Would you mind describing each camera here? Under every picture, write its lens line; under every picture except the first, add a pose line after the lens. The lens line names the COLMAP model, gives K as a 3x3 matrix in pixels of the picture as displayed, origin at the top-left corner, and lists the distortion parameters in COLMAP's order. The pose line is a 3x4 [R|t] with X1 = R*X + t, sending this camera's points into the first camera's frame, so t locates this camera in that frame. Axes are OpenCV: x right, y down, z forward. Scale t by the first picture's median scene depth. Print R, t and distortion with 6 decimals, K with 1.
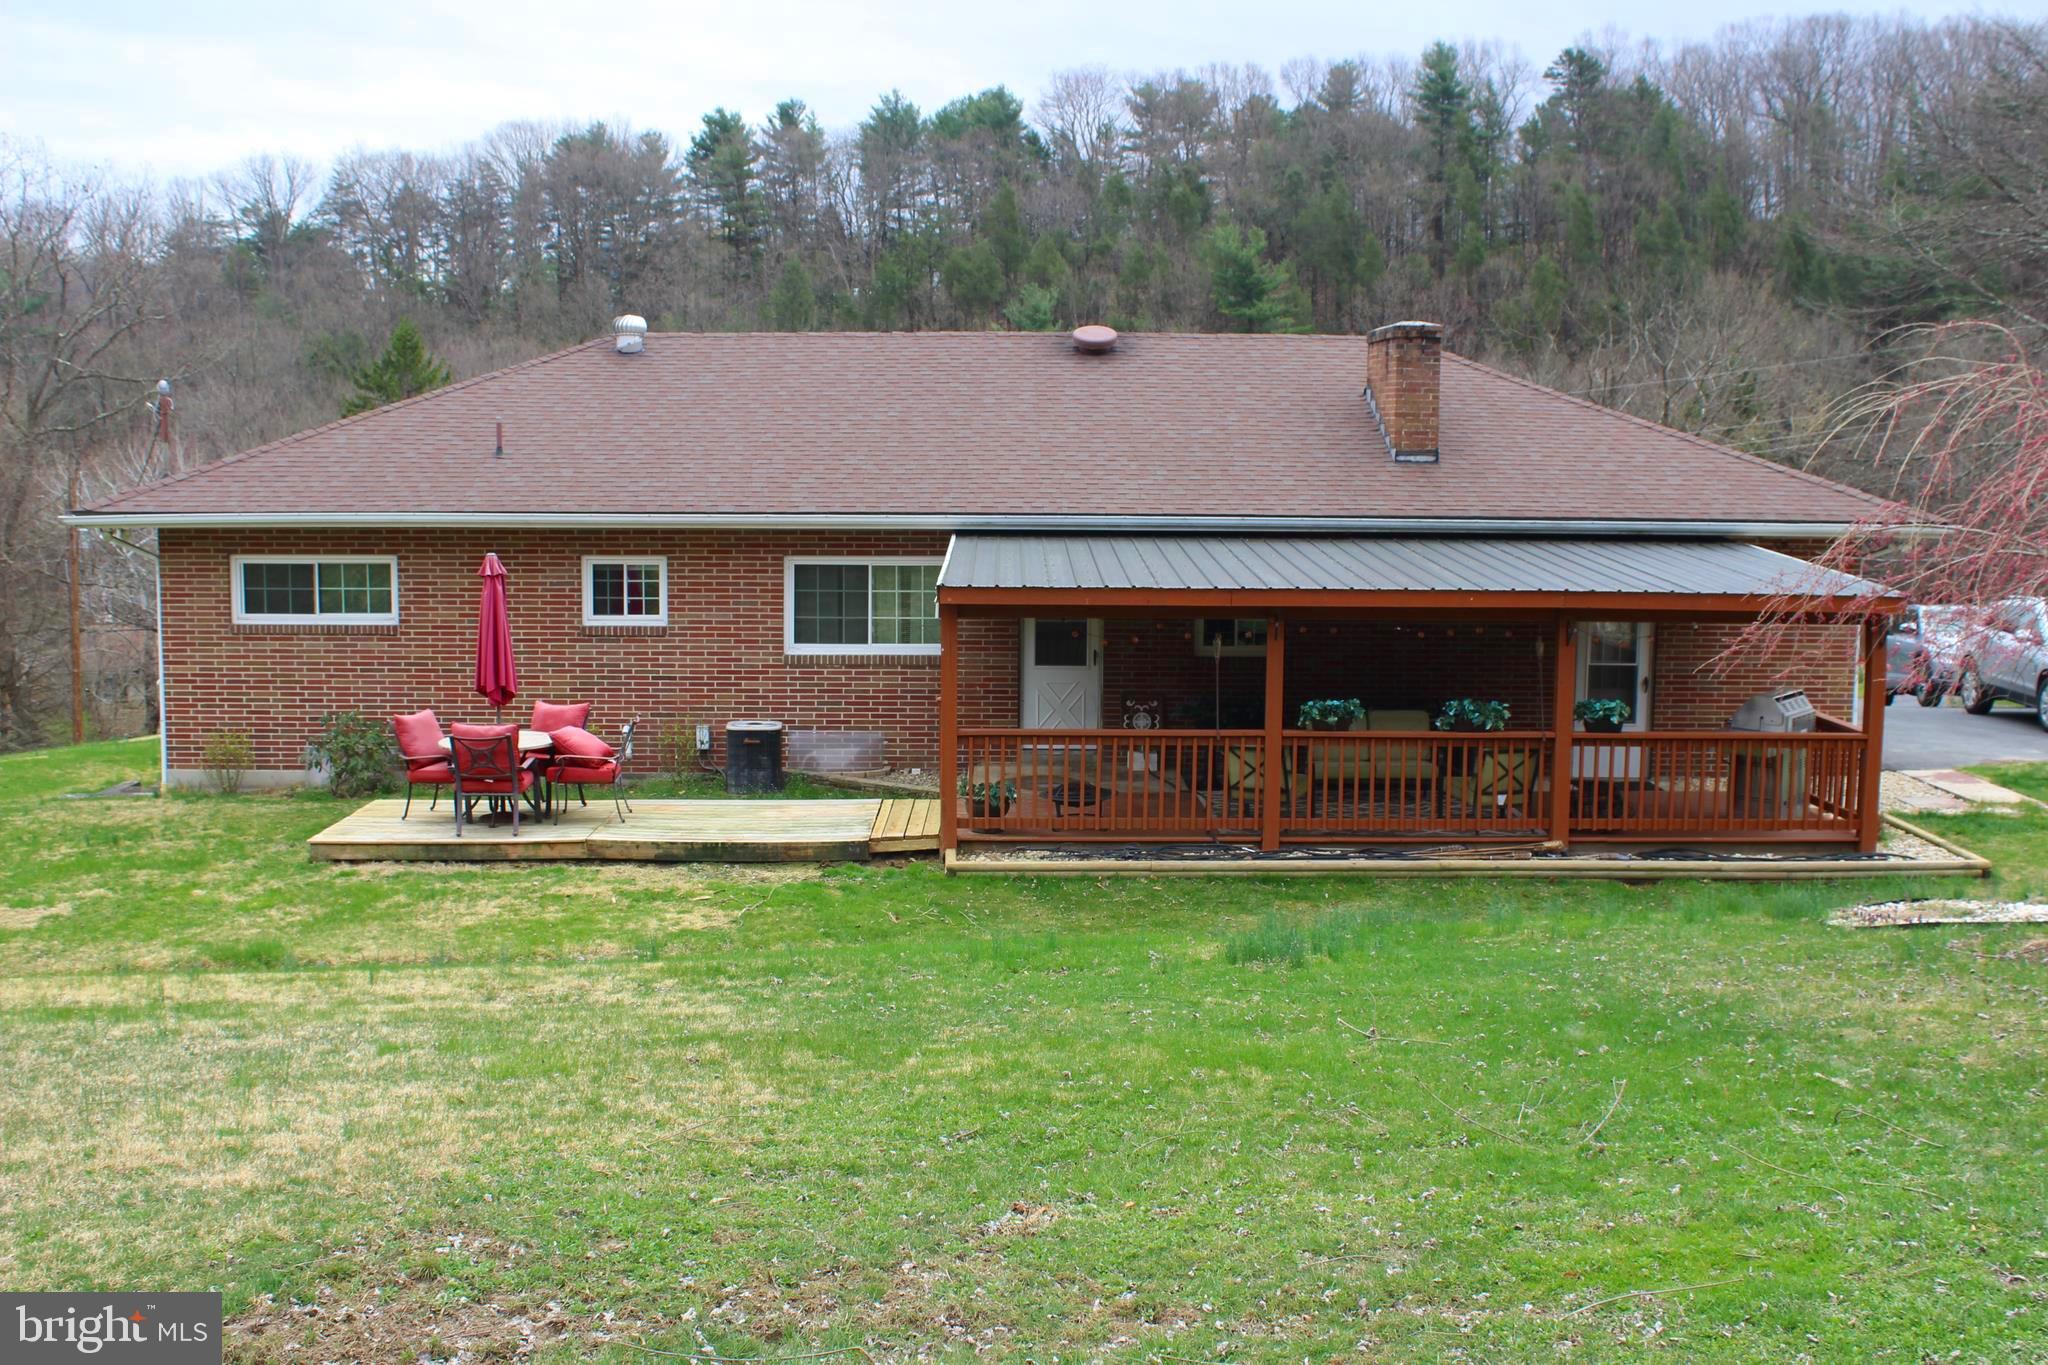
lens RADIAL K [[2116.6, 0, 1020.9], [0, 2116.6, 681.8], [0, 0, 1]] dist [-0.076699, 0.000000]
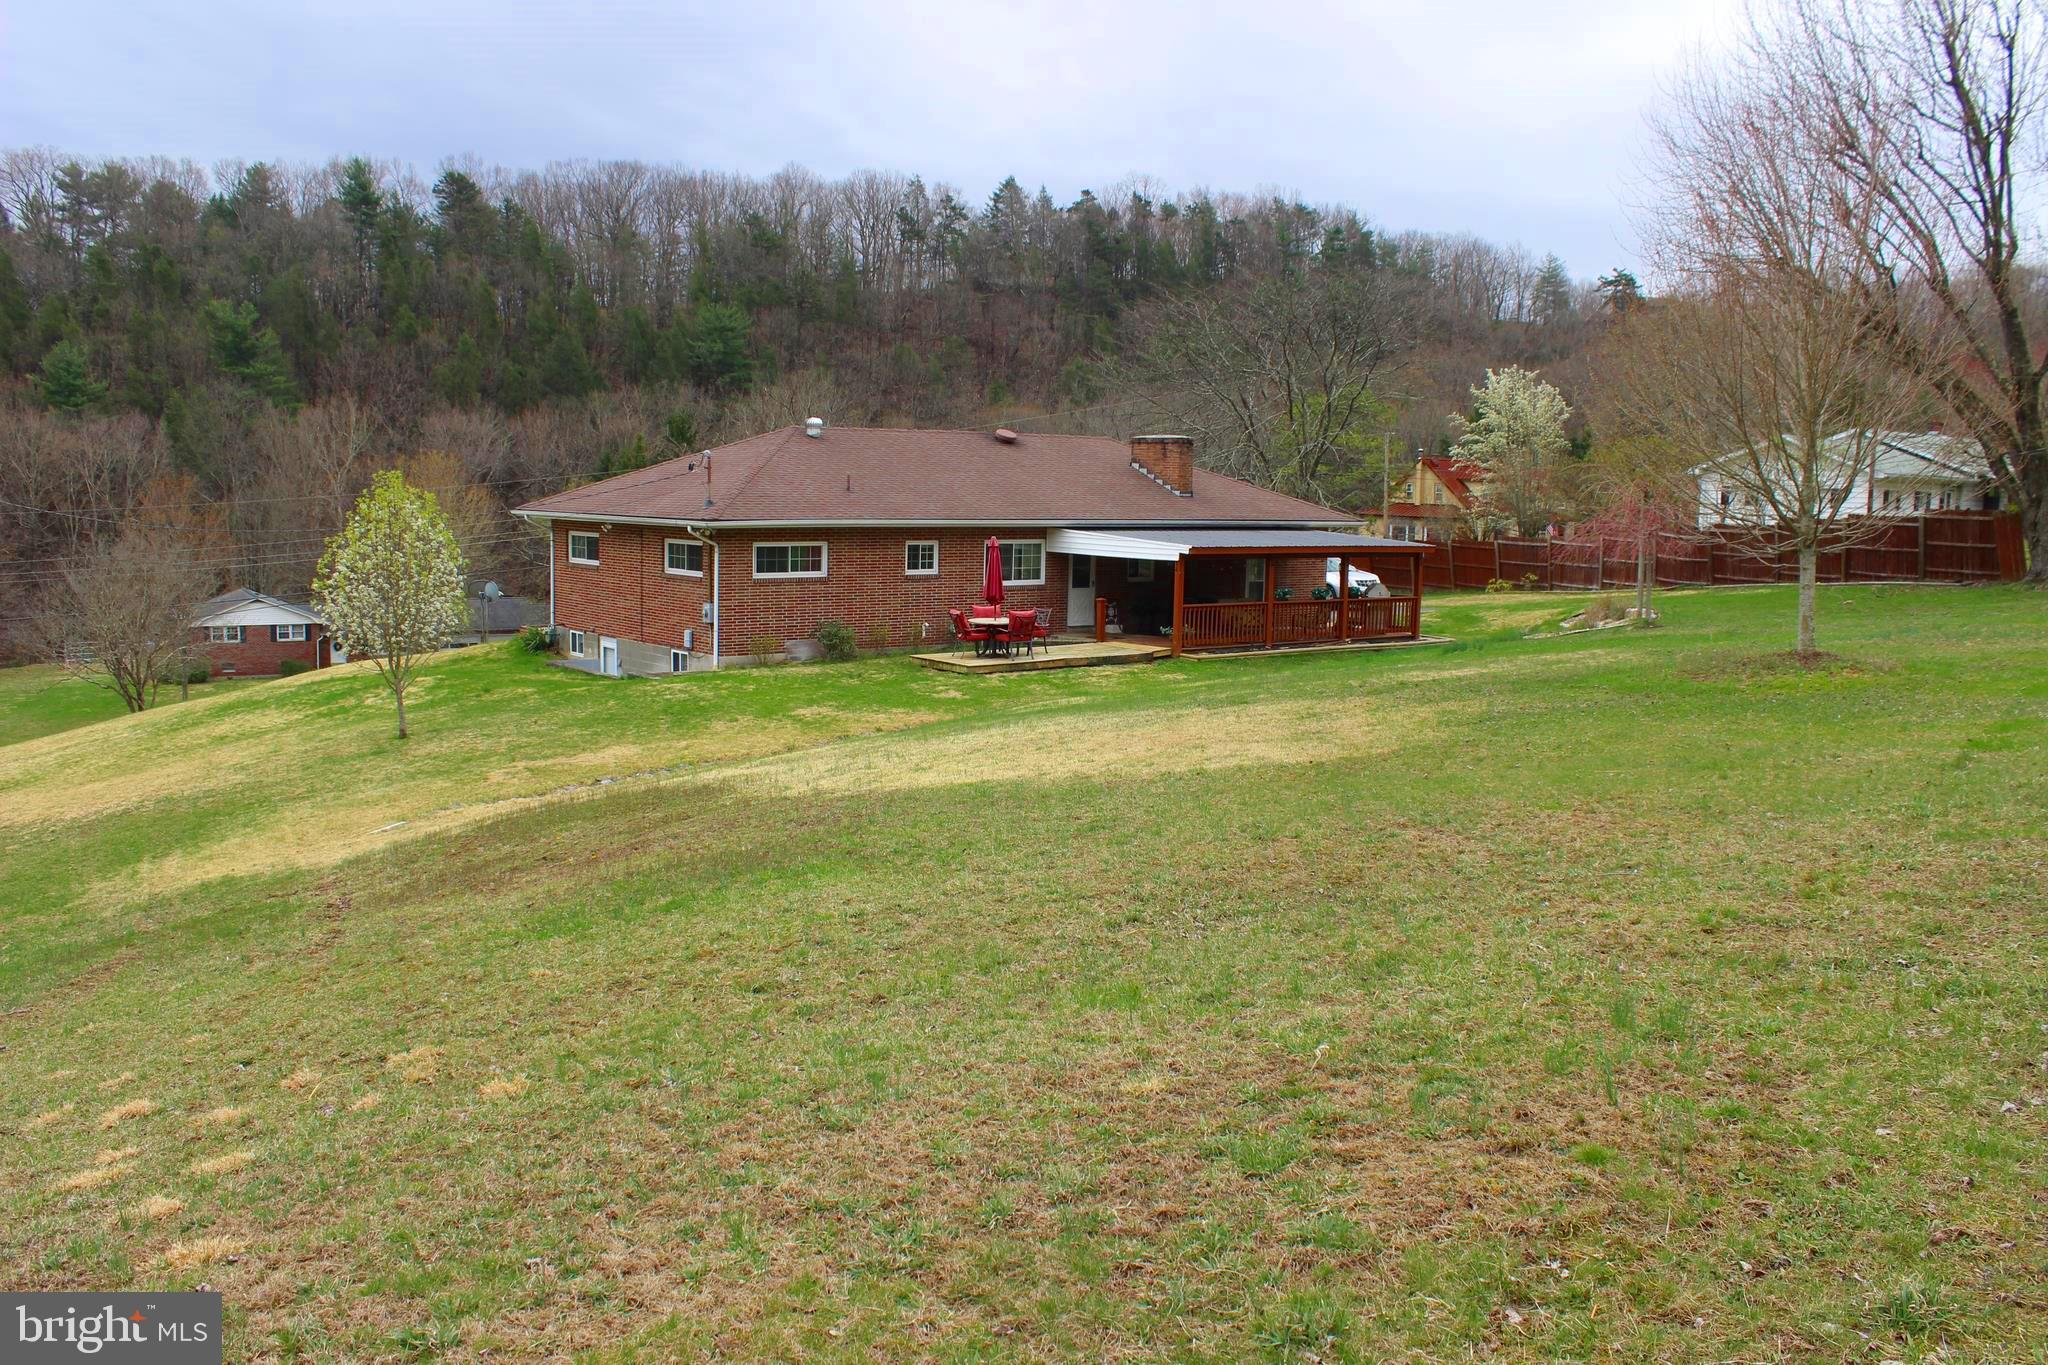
lens RADIAL K [[1731.9, 0, 1021.7], [0, 1731.9, 693.7], [0, 0, 1]] dist [-0.123577, 0.067384]
pose [[0.791584, -0.067016, 0.607374, -0.114291], [0.058348, 0.997716, 0.034041, 0.003796], [-0.608268, 0.008493, 0.793686, -0.039942]]
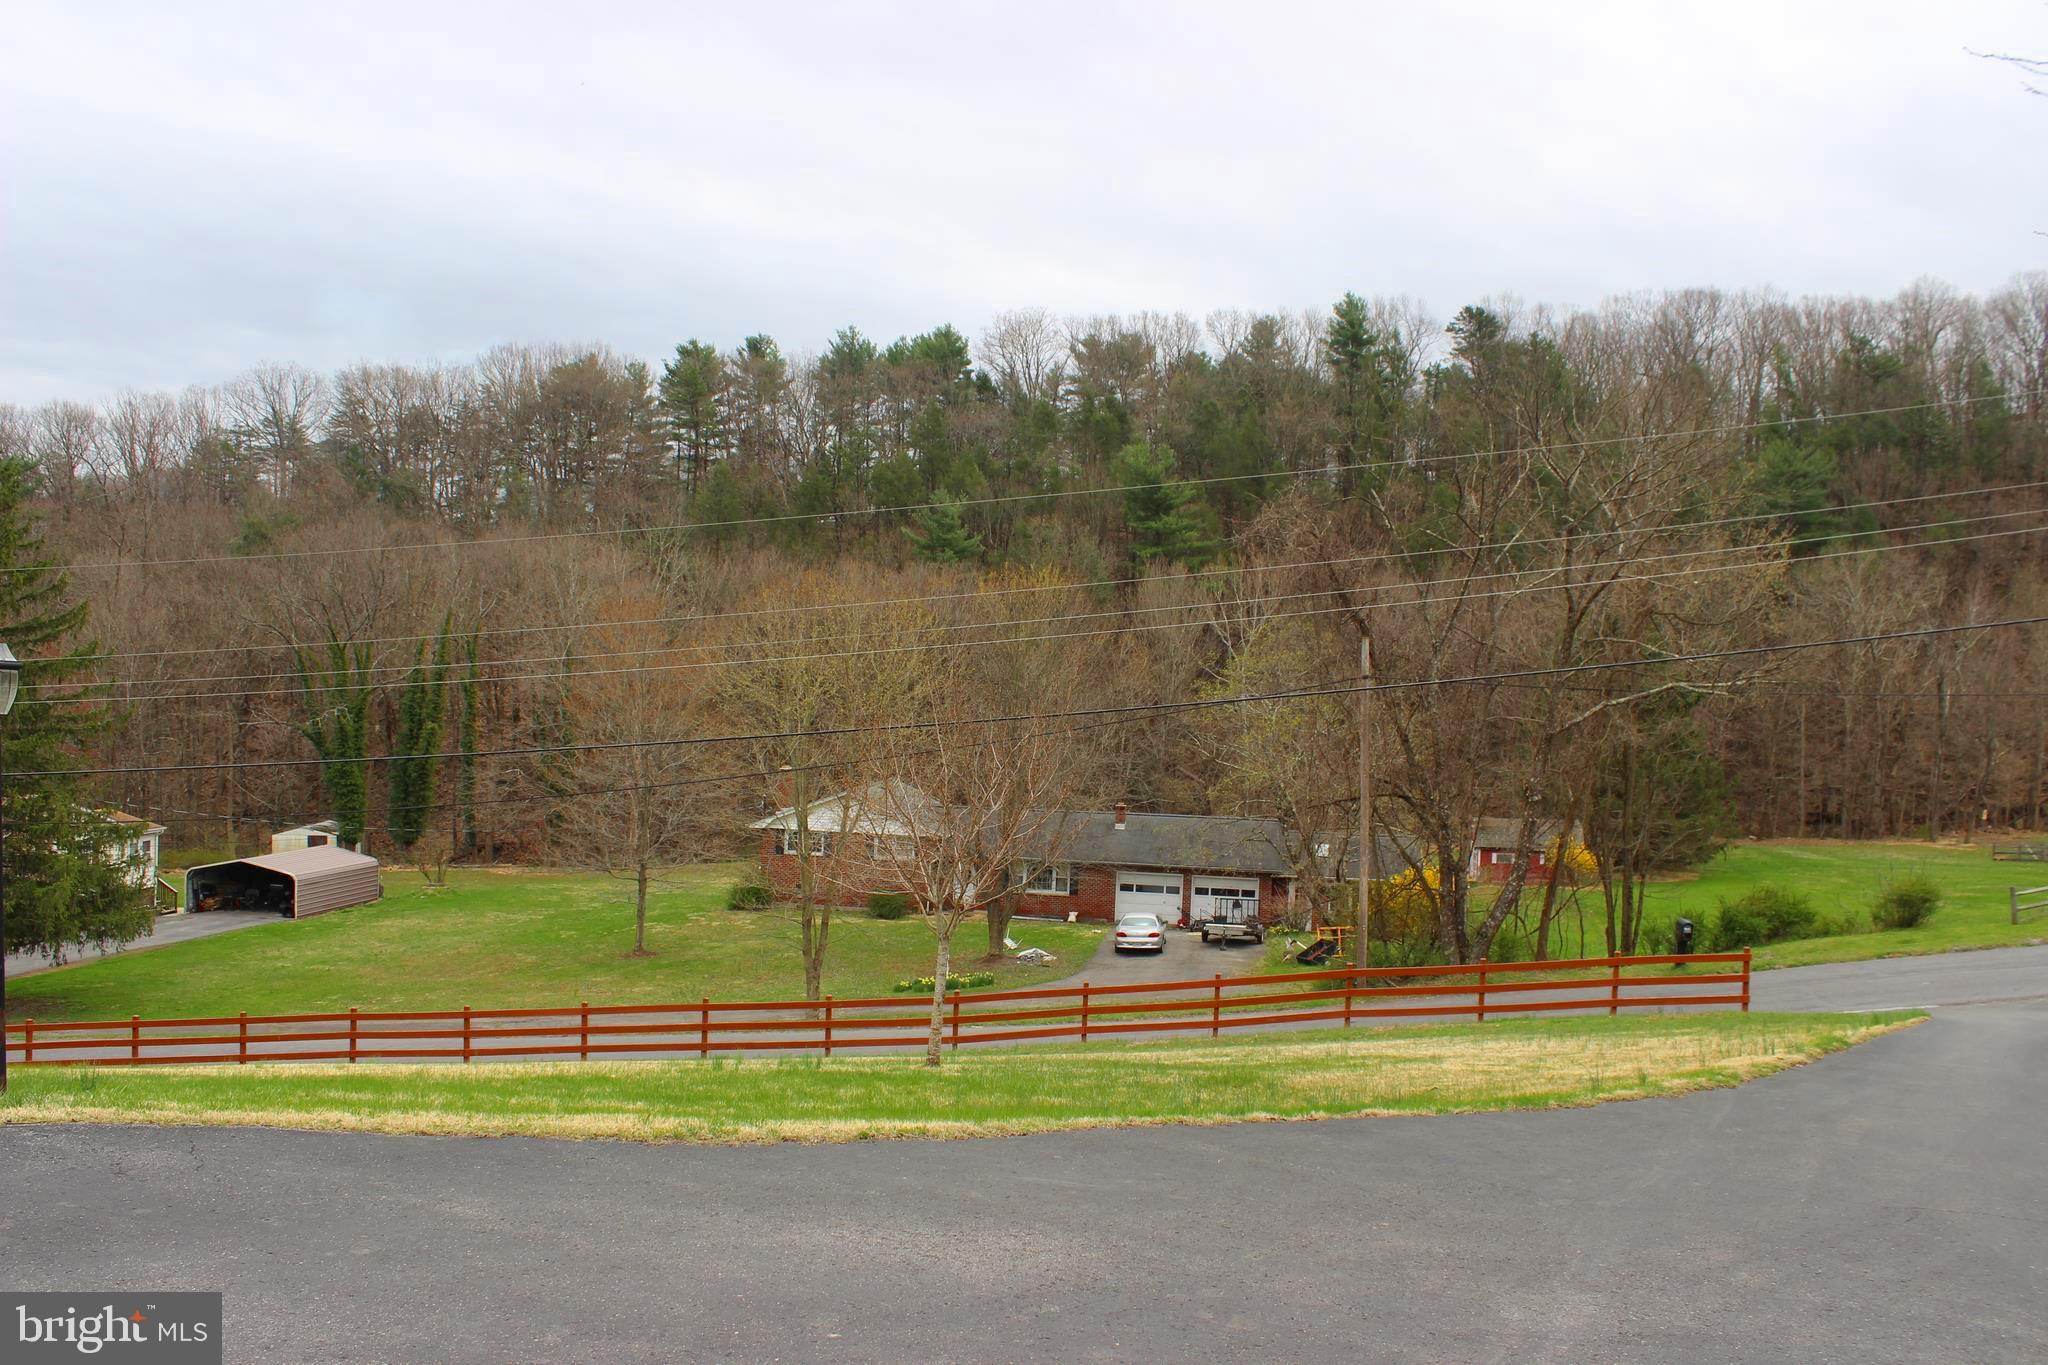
lens RADIAL K [[1731.9, 0, 1012.8], [0, 1731.9, 677.1], [0, 0, 1]] dist [-0.123577, 0.067384]
pose [[0.999553, 0.028448, -0.009142, 0.037043], [-0.029264, 0.993818, -0.107091, -0.006957], [0.006039, 0.107311, 0.994207, 0.129763]]
